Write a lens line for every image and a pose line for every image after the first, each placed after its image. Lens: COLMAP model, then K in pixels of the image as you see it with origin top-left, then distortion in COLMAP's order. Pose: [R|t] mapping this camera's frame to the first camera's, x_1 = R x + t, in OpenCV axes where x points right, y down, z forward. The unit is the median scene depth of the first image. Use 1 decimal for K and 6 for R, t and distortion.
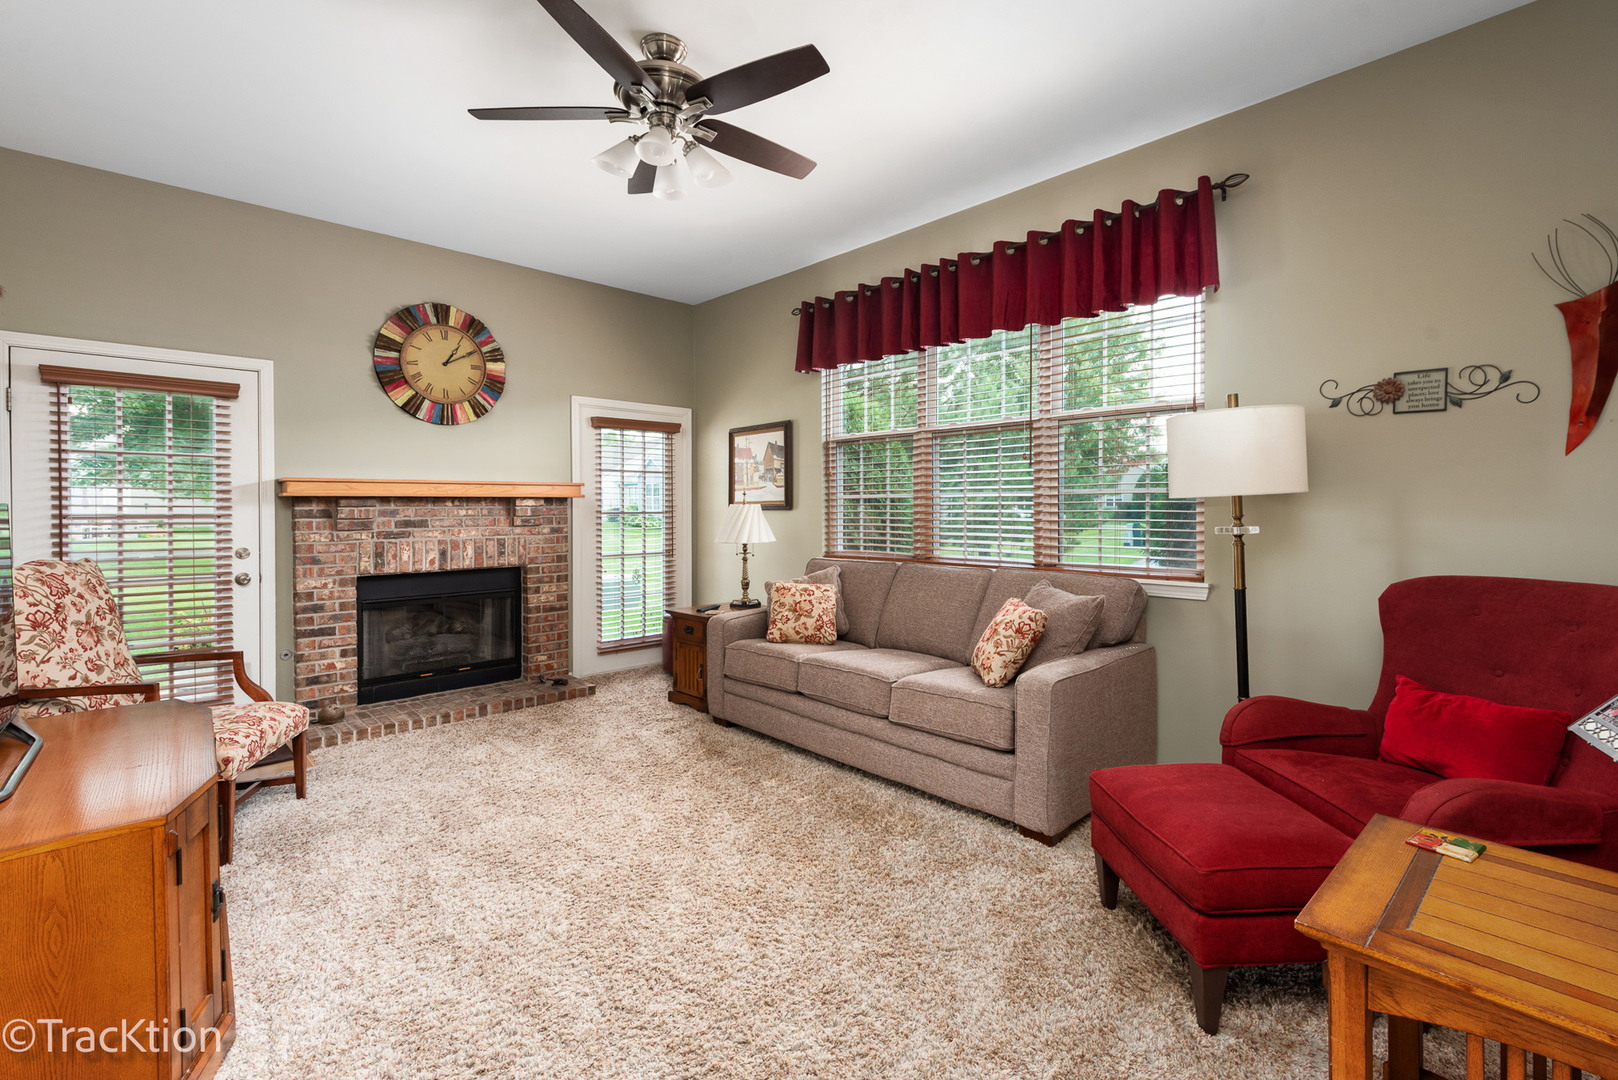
lens RADIAL K [[725.0, 0, 805.4], [0, 725.0, 512.7], [0, 0, 1]] dist [-0.000689, -0.000447]
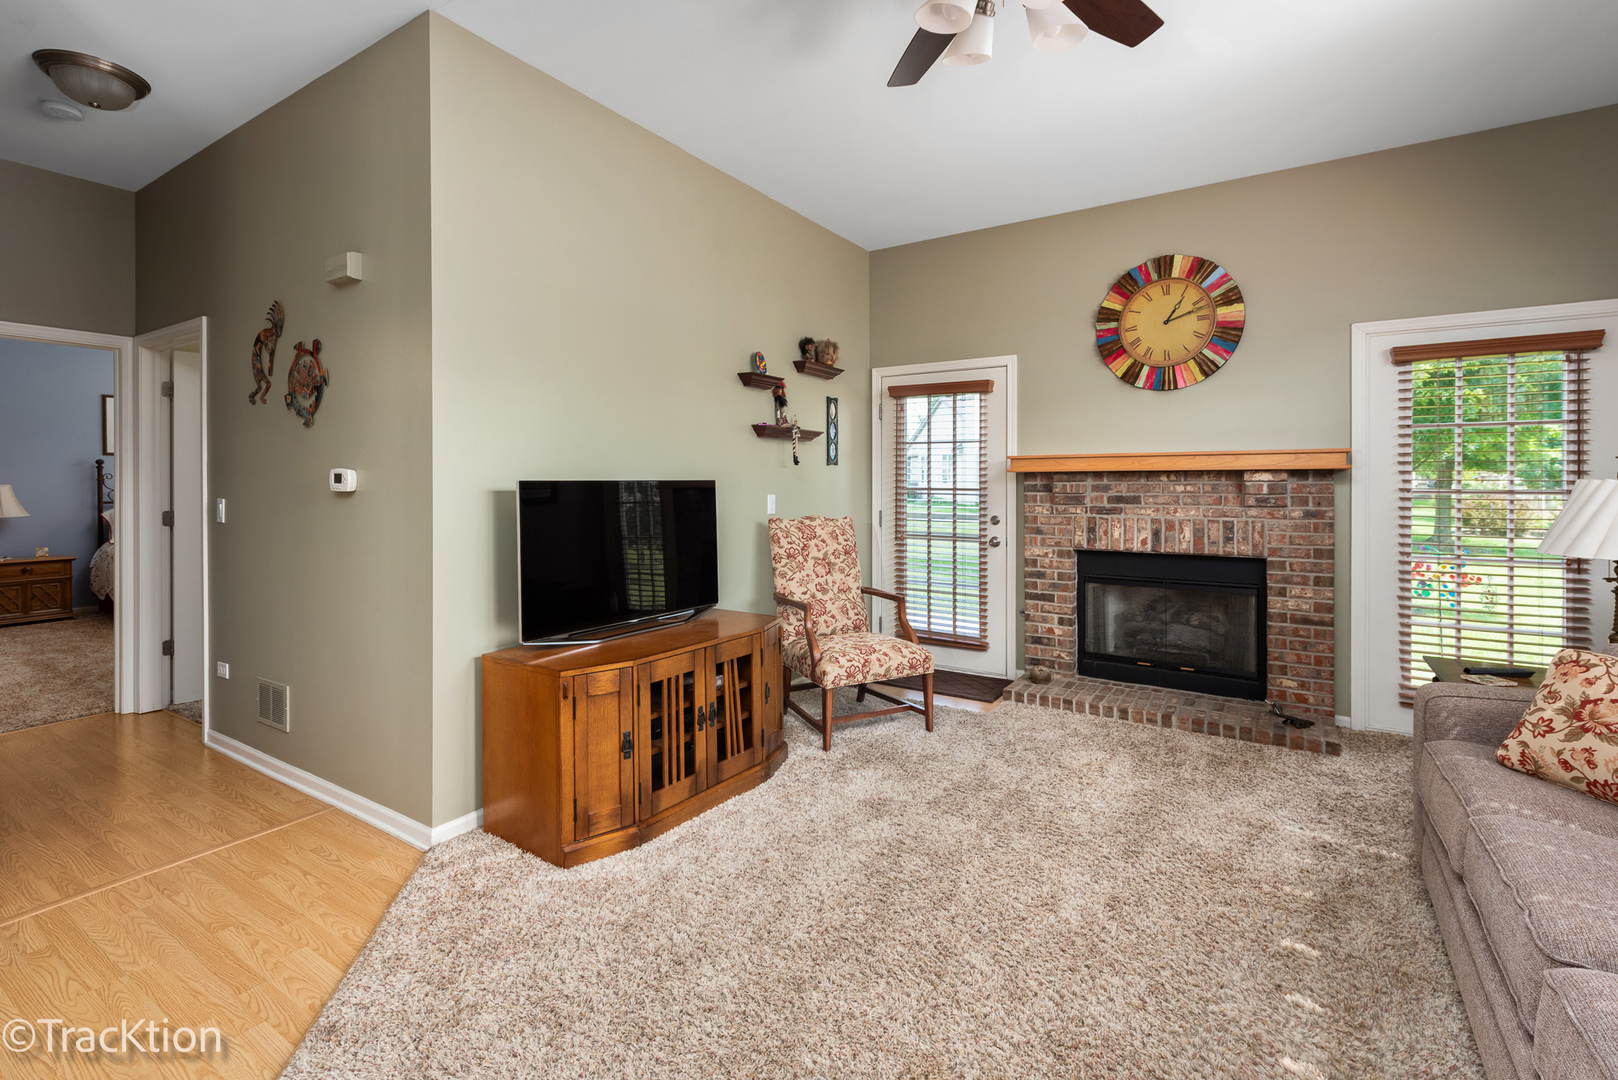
lens RADIAL K [[715.4, 0, 808.1], [0, 715.4, 482.2], [0, 0, 1]] dist [0.000079, -0.000190]
pose [[0.233705, 0.004590, -0.972297, 0.272318], [-0.008501, 0.999960, 0.002678, -0.006621], [0.972270, 0.007640, 0.233734, 0.384256]]
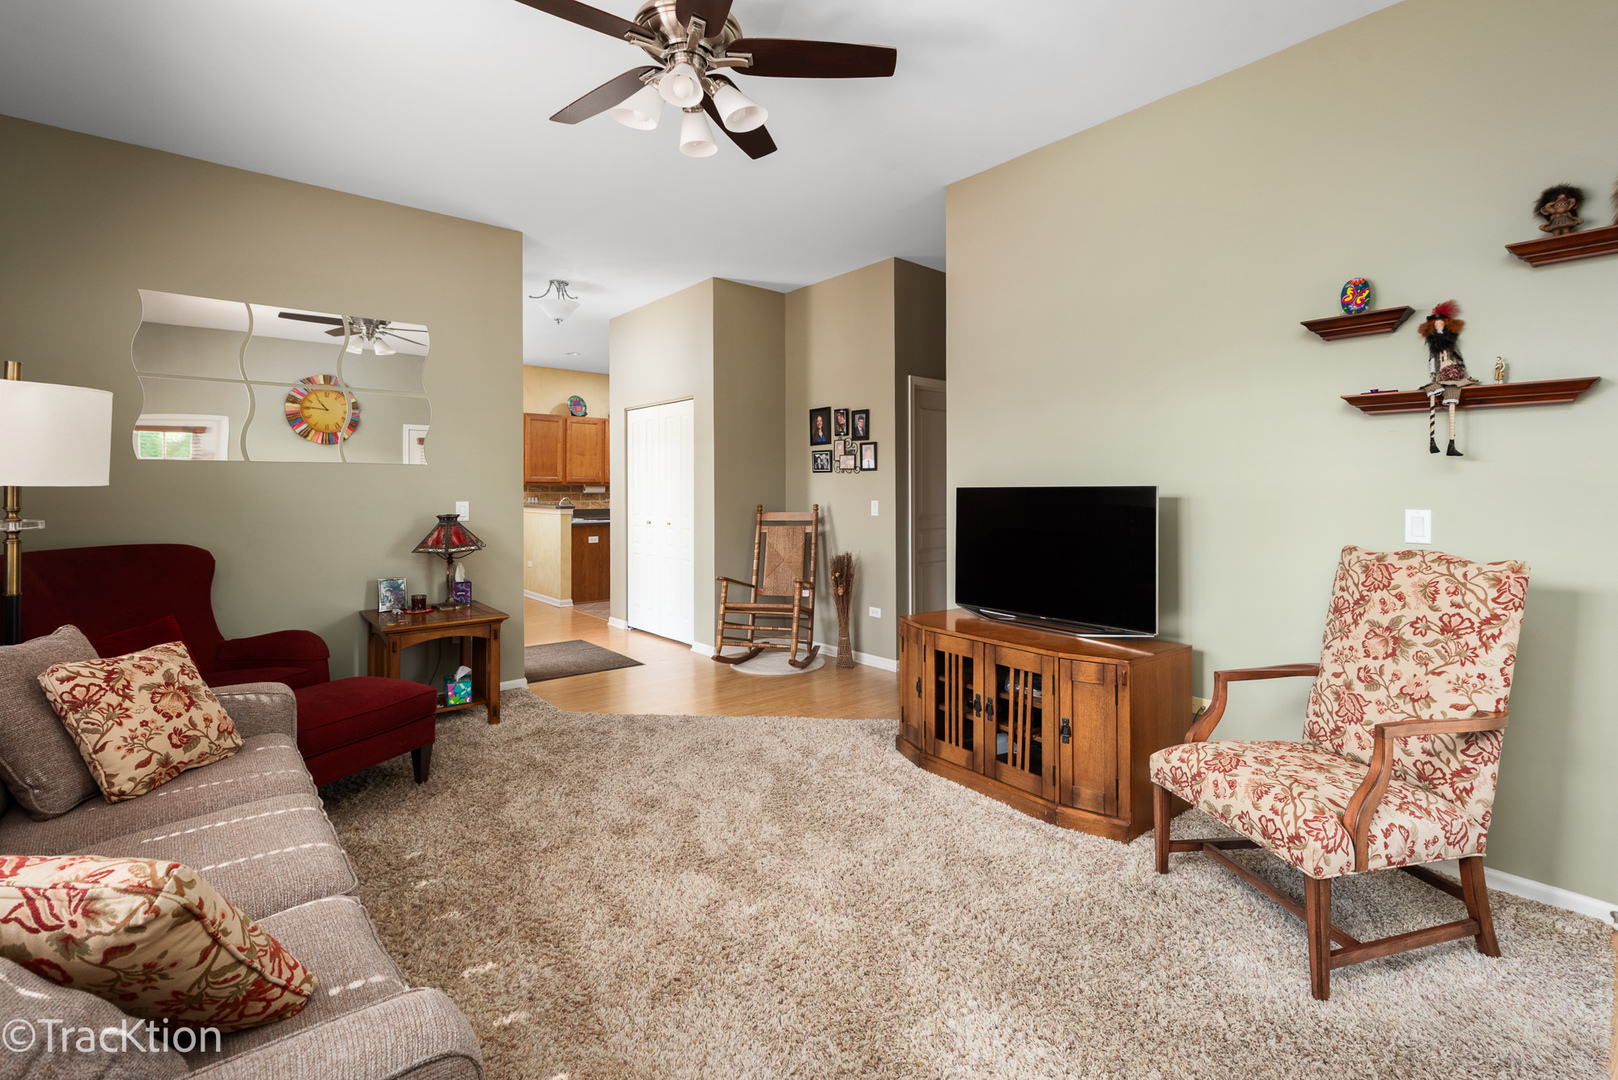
lens RADIAL K [[715.4, 0, 808.1], [0, 715.4, 482.2], [0, 0, 1]] dist [0.000079, -0.000190]
pose [[-0.998695, 0.017949, 0.047817, -0.233075], [0.018062, 0.999835, 0.001932, -0.016797], [-0.047775, 0.002793, -0.998854, 1.137673]]
